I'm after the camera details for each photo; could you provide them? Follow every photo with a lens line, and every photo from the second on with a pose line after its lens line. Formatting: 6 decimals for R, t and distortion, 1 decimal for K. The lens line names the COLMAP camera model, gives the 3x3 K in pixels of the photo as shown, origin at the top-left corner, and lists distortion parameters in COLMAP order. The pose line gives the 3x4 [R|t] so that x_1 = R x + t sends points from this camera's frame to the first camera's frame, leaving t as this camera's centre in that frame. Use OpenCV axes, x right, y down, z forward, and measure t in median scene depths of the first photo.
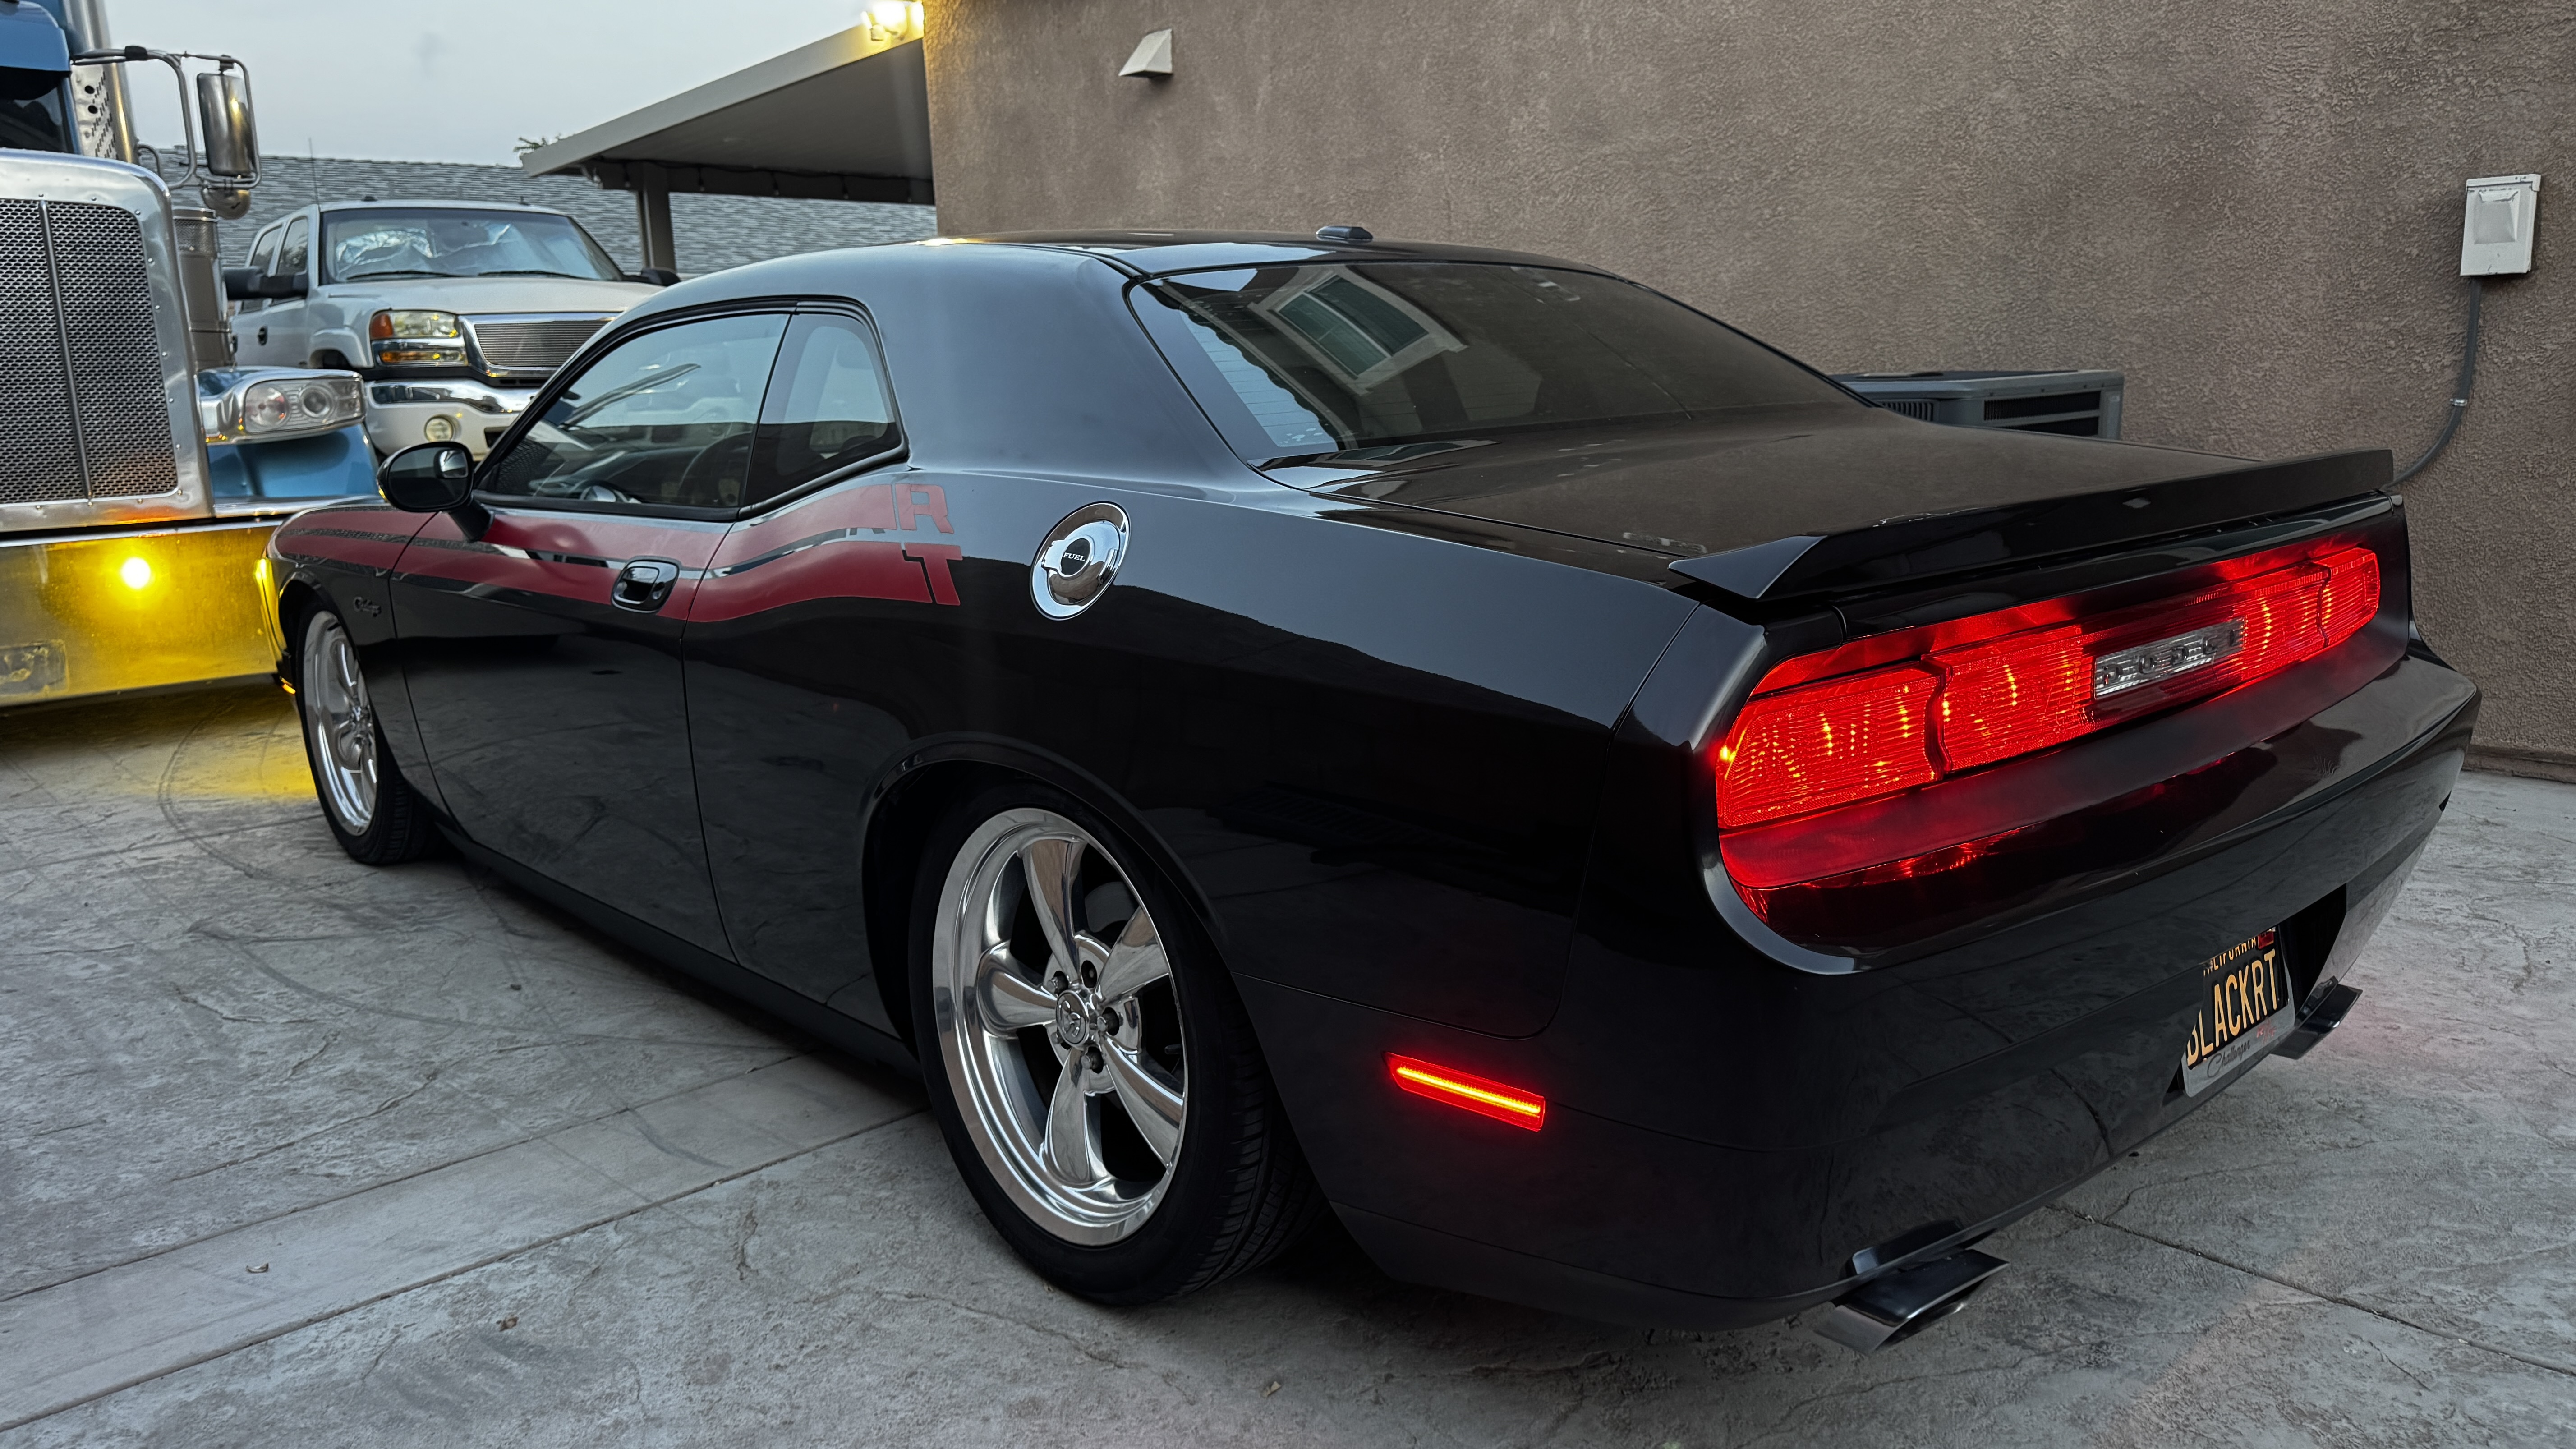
lens RADIAL K [[1817.0, 0, 1288.0], [0, 1817.0, 724.5], [0, 0, 1]] dist [0.068342, -0.100160]
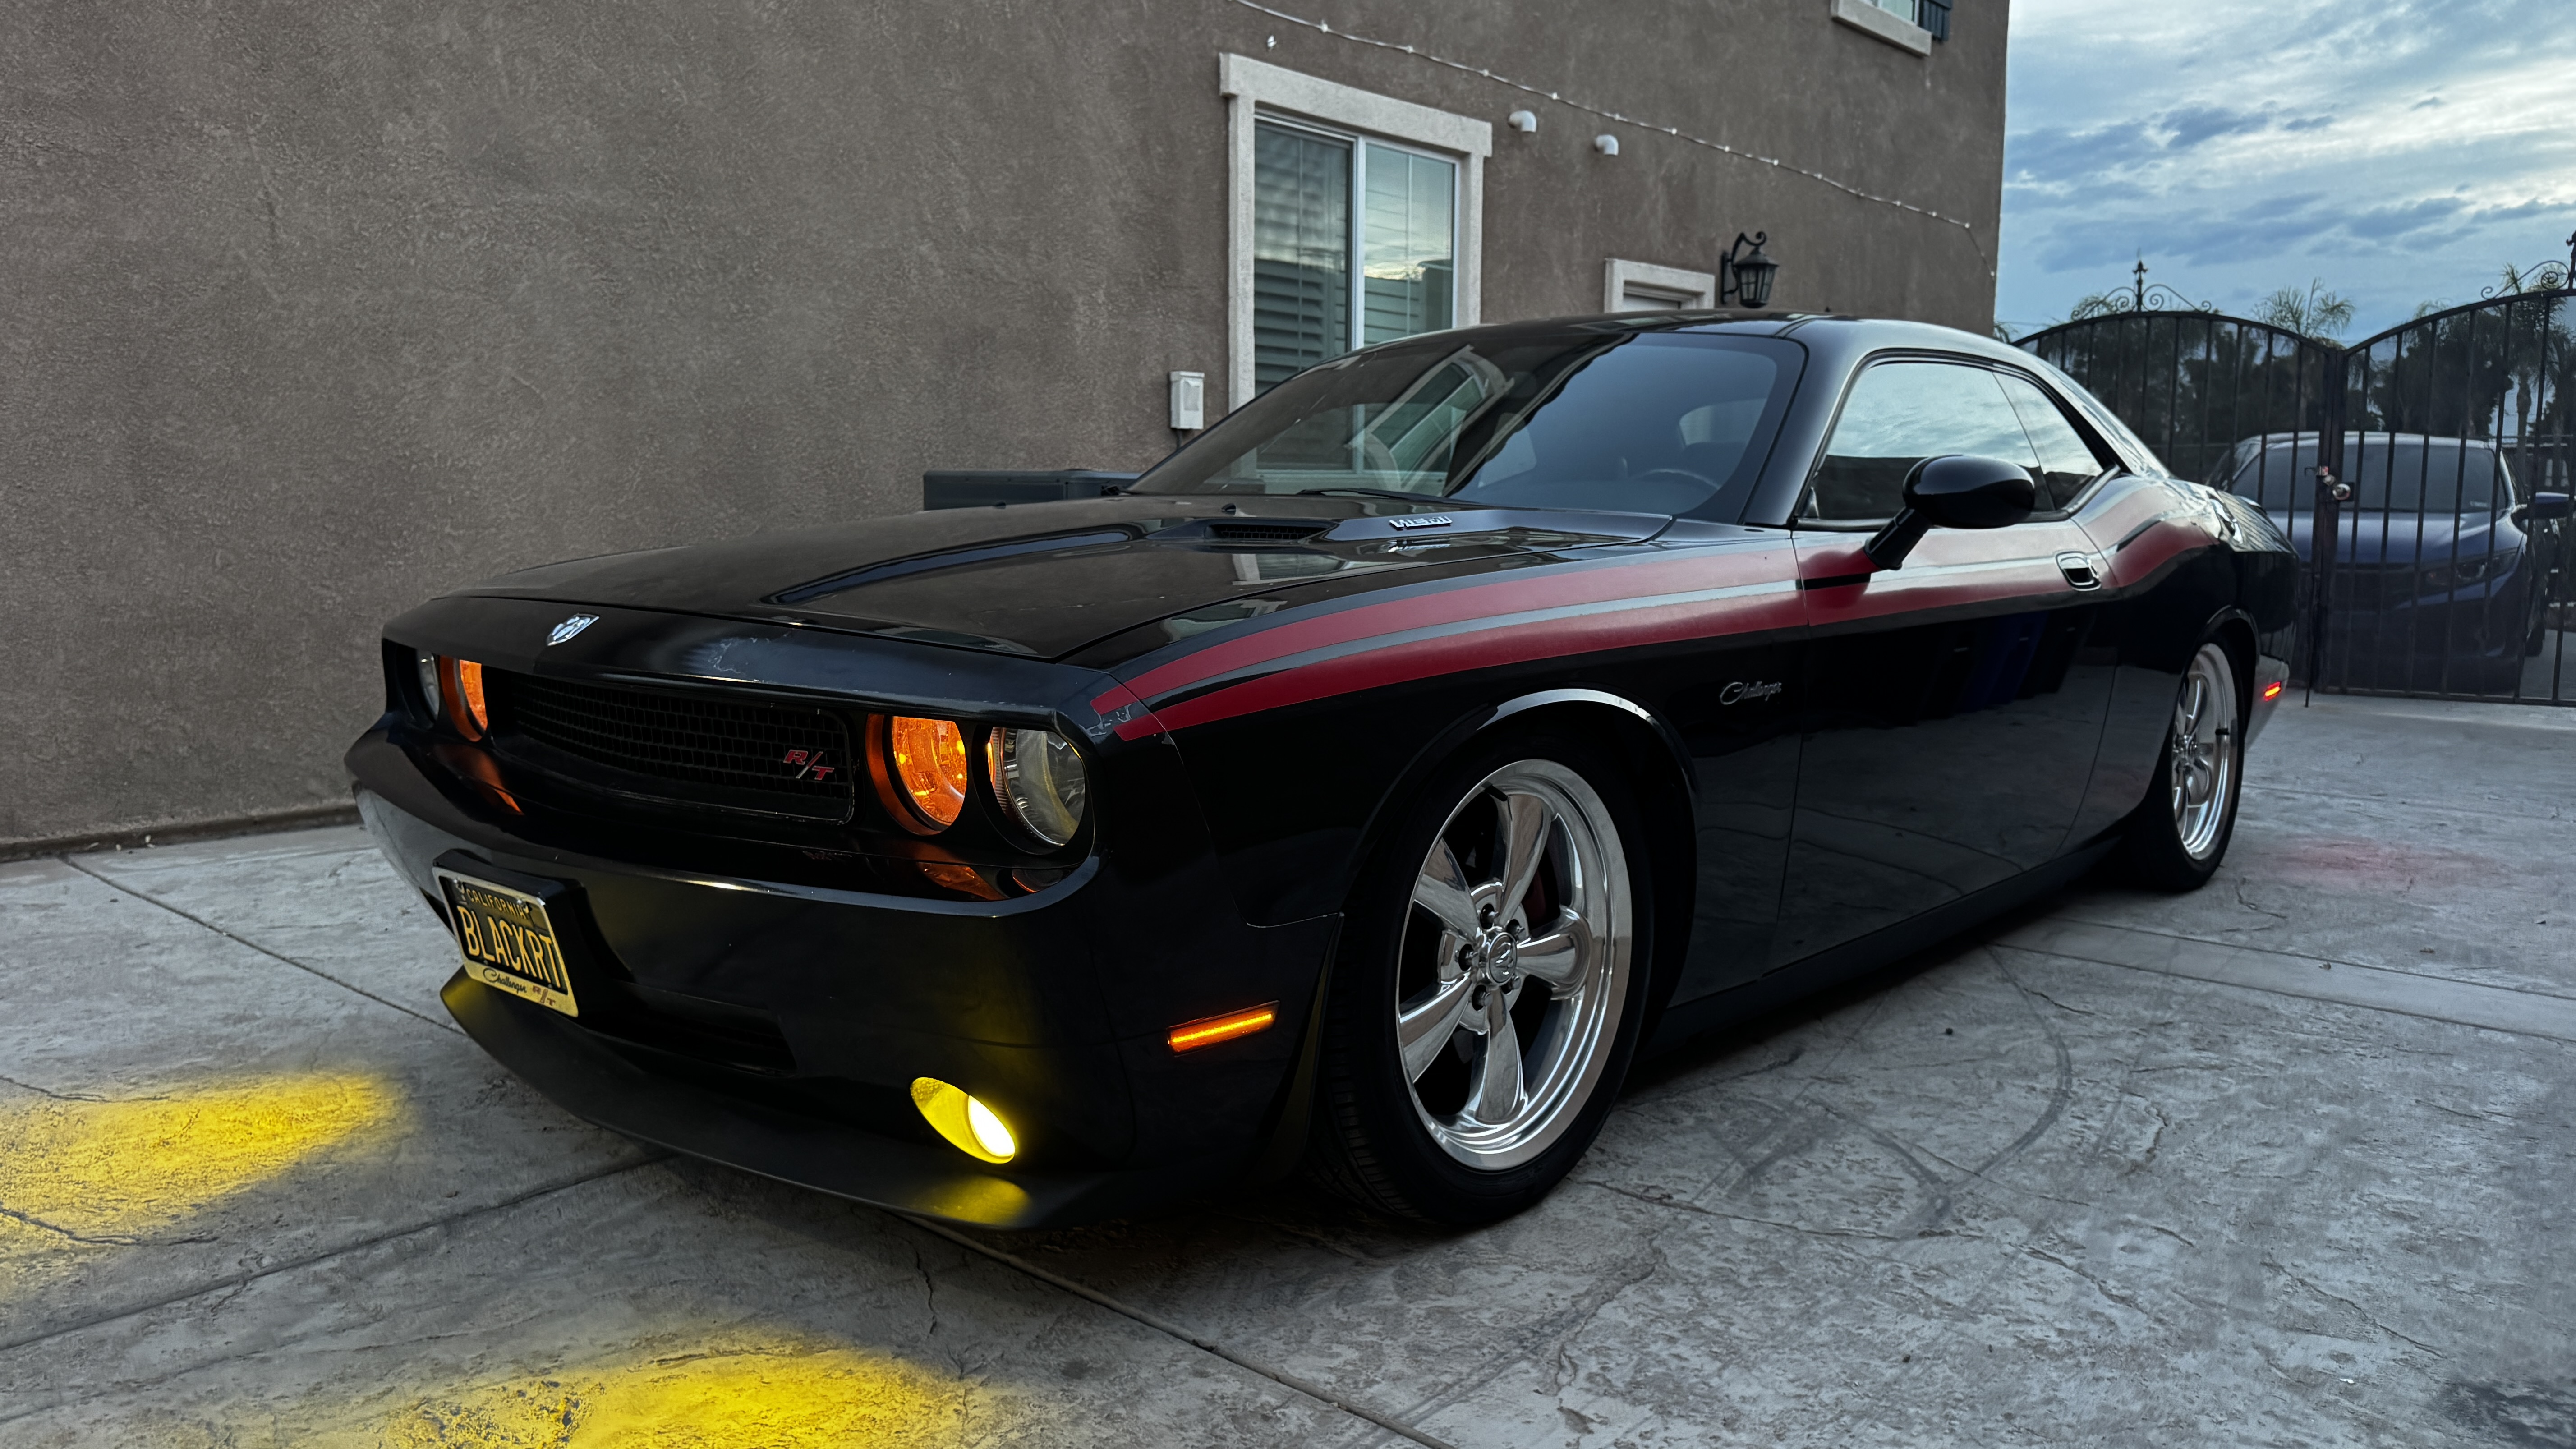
lens RADIAL K [[1817.0, 0, 1288.0], [0, 1817.0, 724.5], [0, 0, 1]] dist [0.068342, -0.100160]
pose [[-0.101719, -0.091951, 0.990555, -1.195932], [0.190416, 0.975509, 0.110108, -0.164850], [-0.976419, 0.199818, -0.081719, 1.261147]]
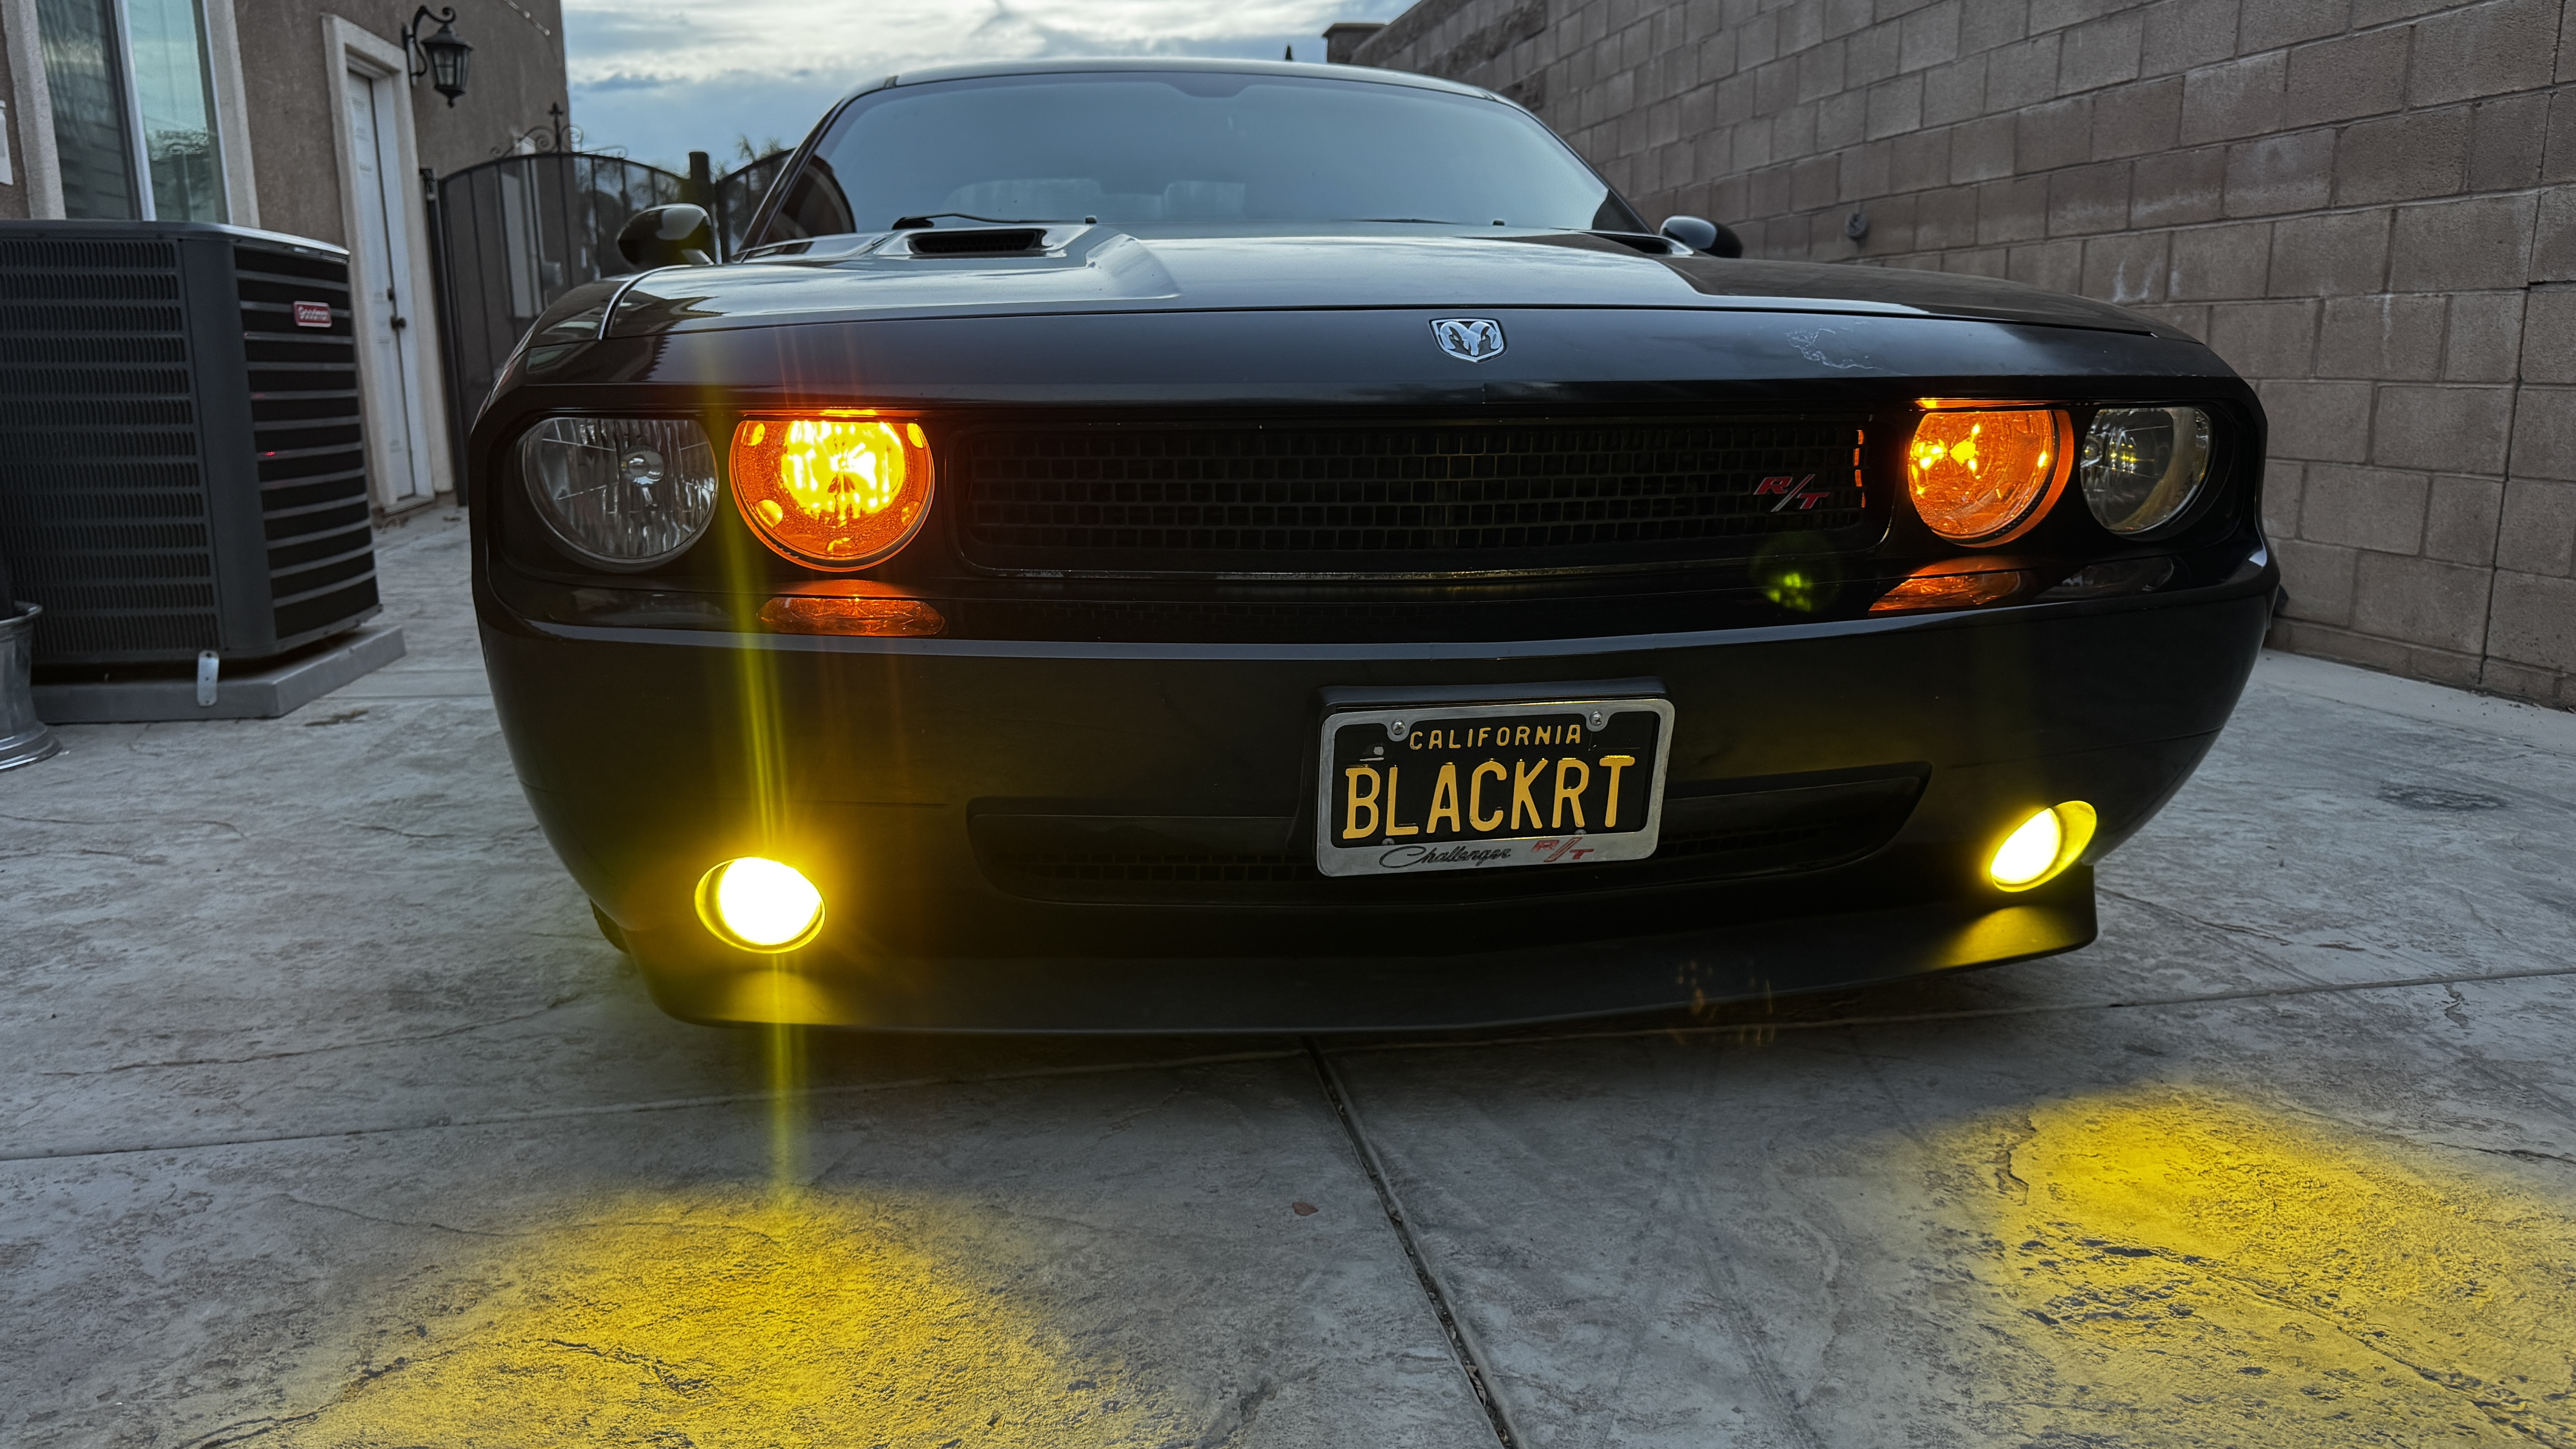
lens RADIAL K [[1817.0, 0, 1288.0], [0, 1817.0, 724.5], [0, 0, 1]] dist [0.068342, -0.100160]
pose [[-0.839663, -0.072886, 0.538194, -0.762201], [0.135992, 0.931170, 0.338273, -0.238645], [-0.525806, 0.357226, -0.771957, 1.815626]]
